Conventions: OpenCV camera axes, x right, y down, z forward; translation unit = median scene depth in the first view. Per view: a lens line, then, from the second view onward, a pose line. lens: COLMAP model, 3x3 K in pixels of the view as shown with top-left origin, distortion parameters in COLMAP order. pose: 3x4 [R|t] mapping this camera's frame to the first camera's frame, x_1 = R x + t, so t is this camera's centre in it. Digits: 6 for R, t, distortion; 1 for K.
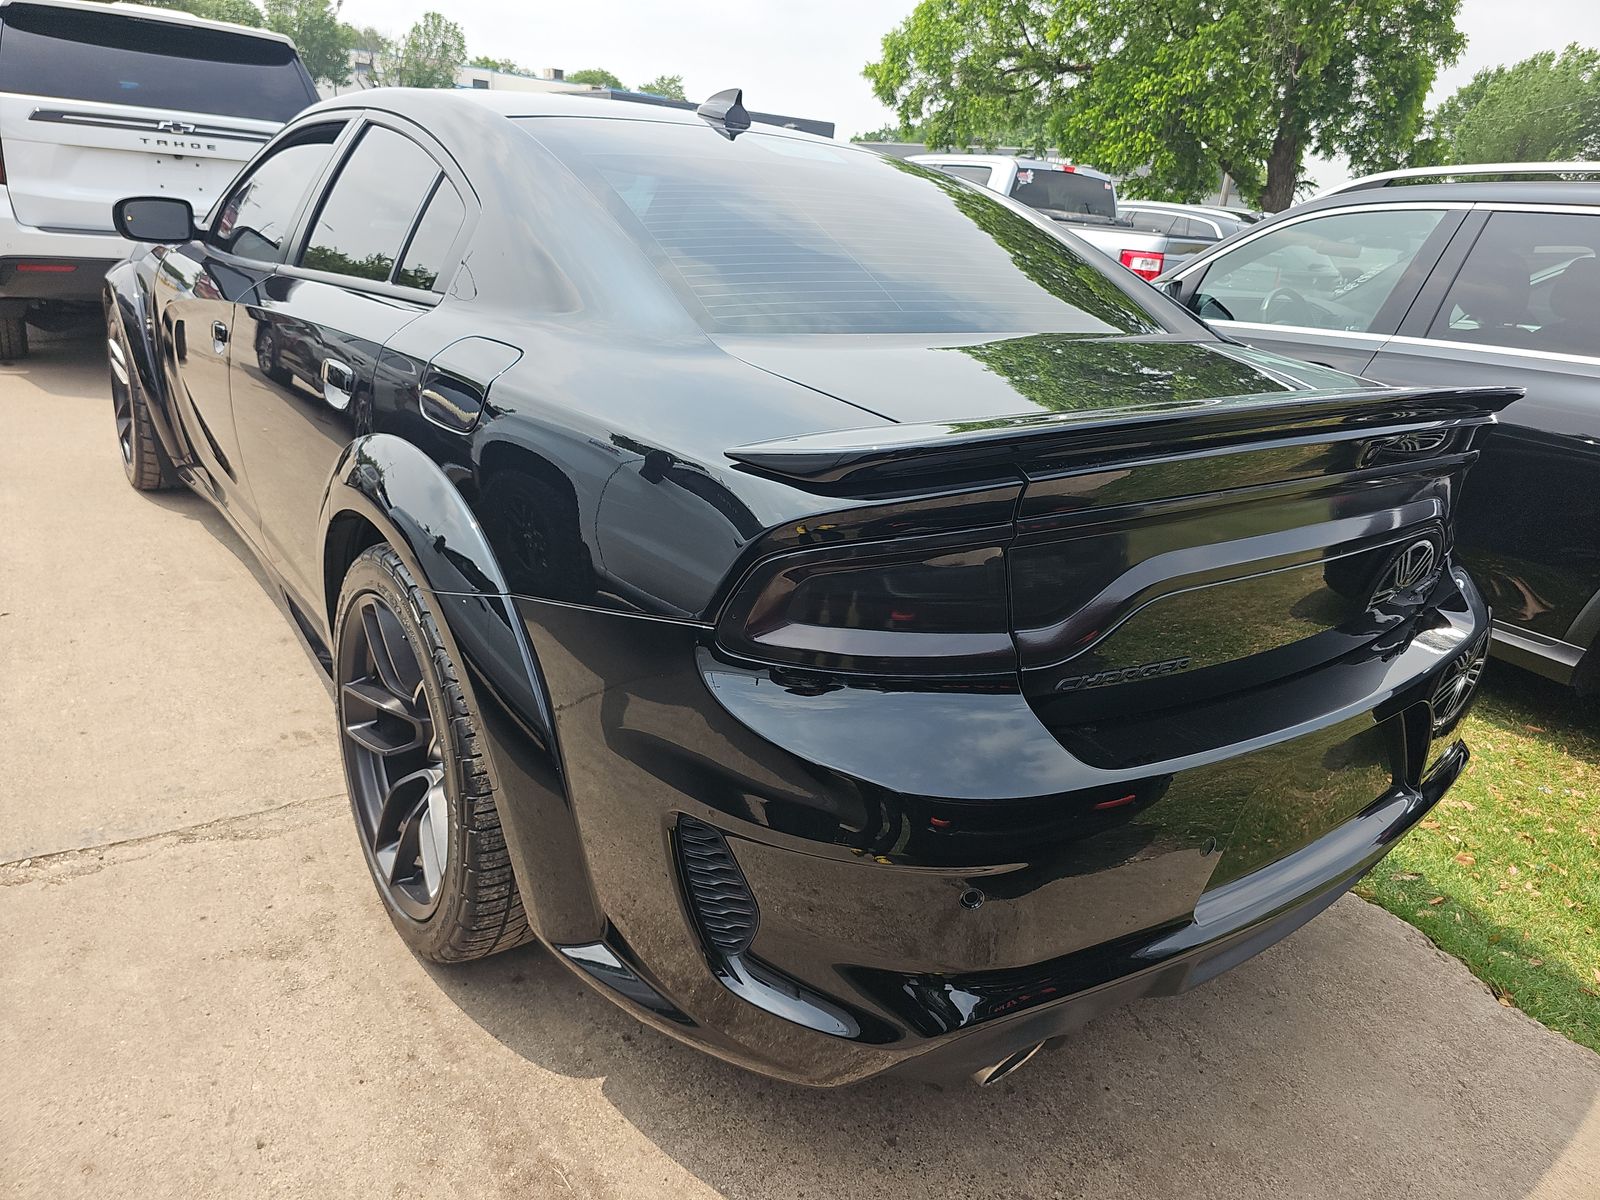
lens RADIAL K [[1158.7, 0, 800.0], [0, 1158.7, 600.0], [0, 0, 1]] dist [0.042828, -0.050826]
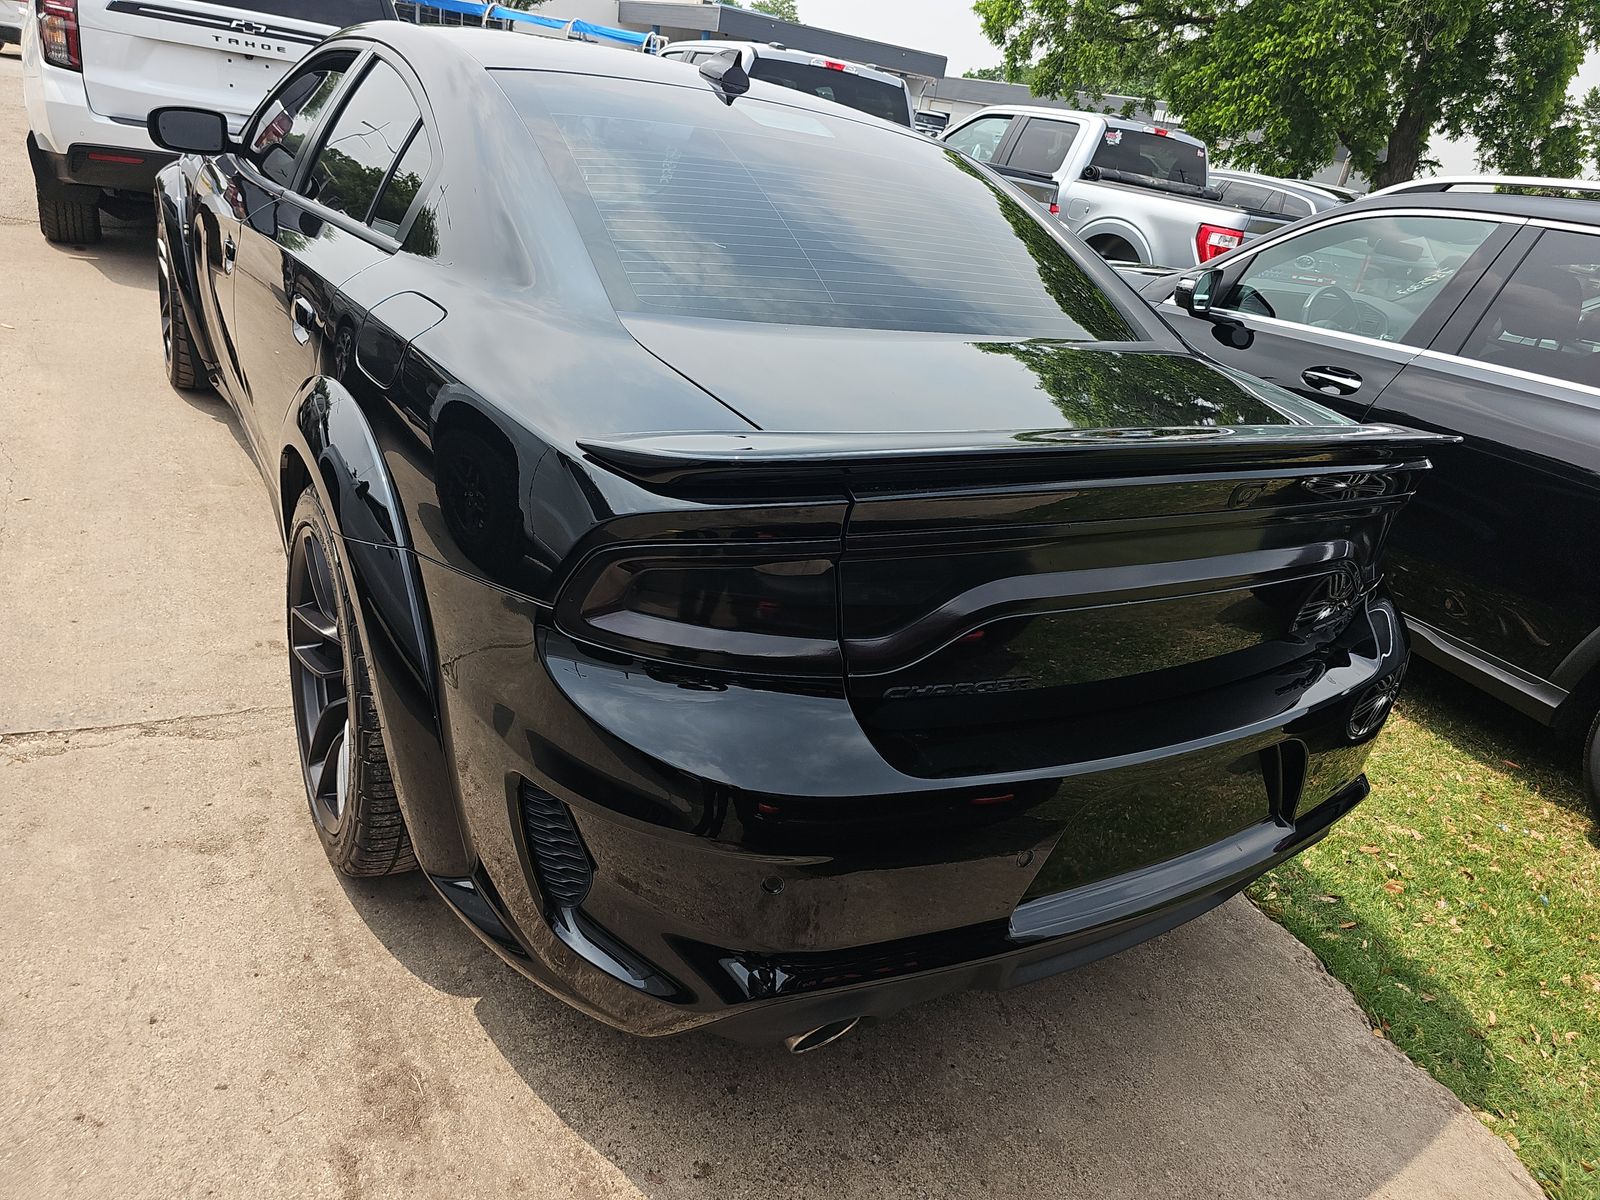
lens RADIAL K [[1155.8, 0, 806.6], [0, 1155.8, 618.4], [0, 0, 1]] dist [0.045769, -0.050734]
pose [[0.992687, 0.105394, -0.058859, 0.129154], [-0.100960, 0.992147, 0.073830, -0.040005], [0.066178, -0.067347, 0.995532, -0.023297]]
